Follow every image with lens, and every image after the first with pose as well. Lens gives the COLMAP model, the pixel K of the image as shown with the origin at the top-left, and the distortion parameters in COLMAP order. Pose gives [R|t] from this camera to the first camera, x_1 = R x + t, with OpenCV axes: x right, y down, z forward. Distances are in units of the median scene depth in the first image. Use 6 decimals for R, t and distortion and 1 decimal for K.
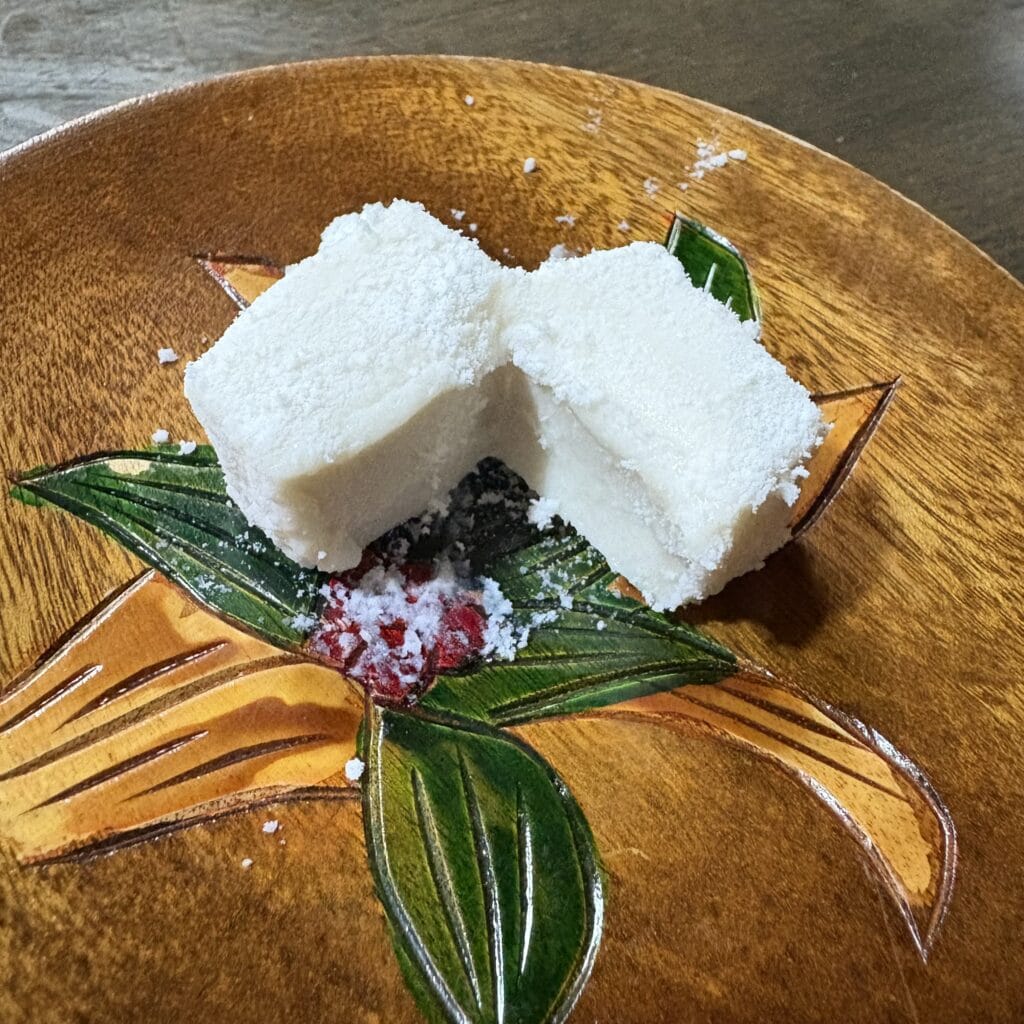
lens RADIAL K [[1145.6, 0, 511.6], [0, 1145.6, 511.8], [0, 0, 1]] dist [-0.016411, 0.000000]
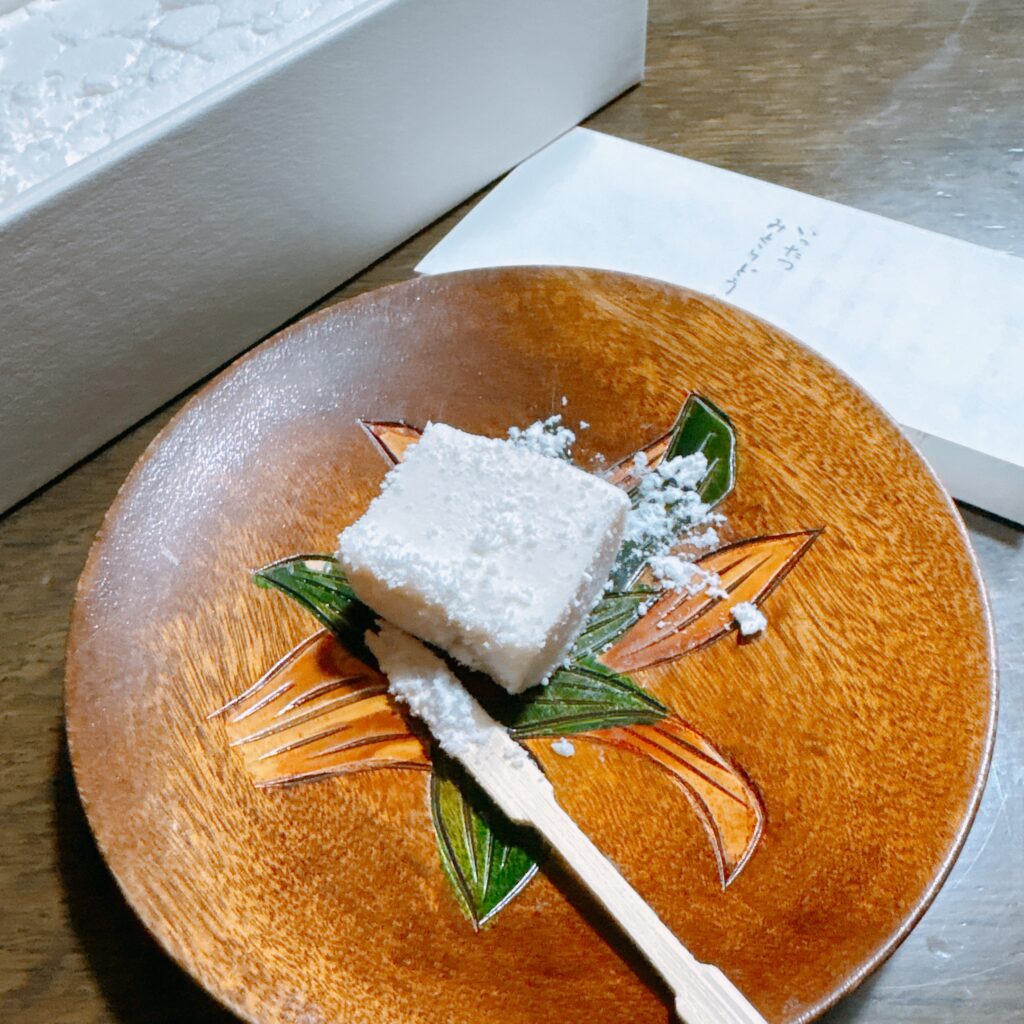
lens RADIAL K [[4834.0, 0, 511.7], [0, 4834.0, 511.4], [0, 0, 1]] dist [0.346187, 0.000000]
pose [[0.946155, 0.079499, -0.313801, 2.154482], [-0.029964, 0.986722, 0.159632, -1.259016], [0.322325, -0.141634, 0.935973, -5.533017]]
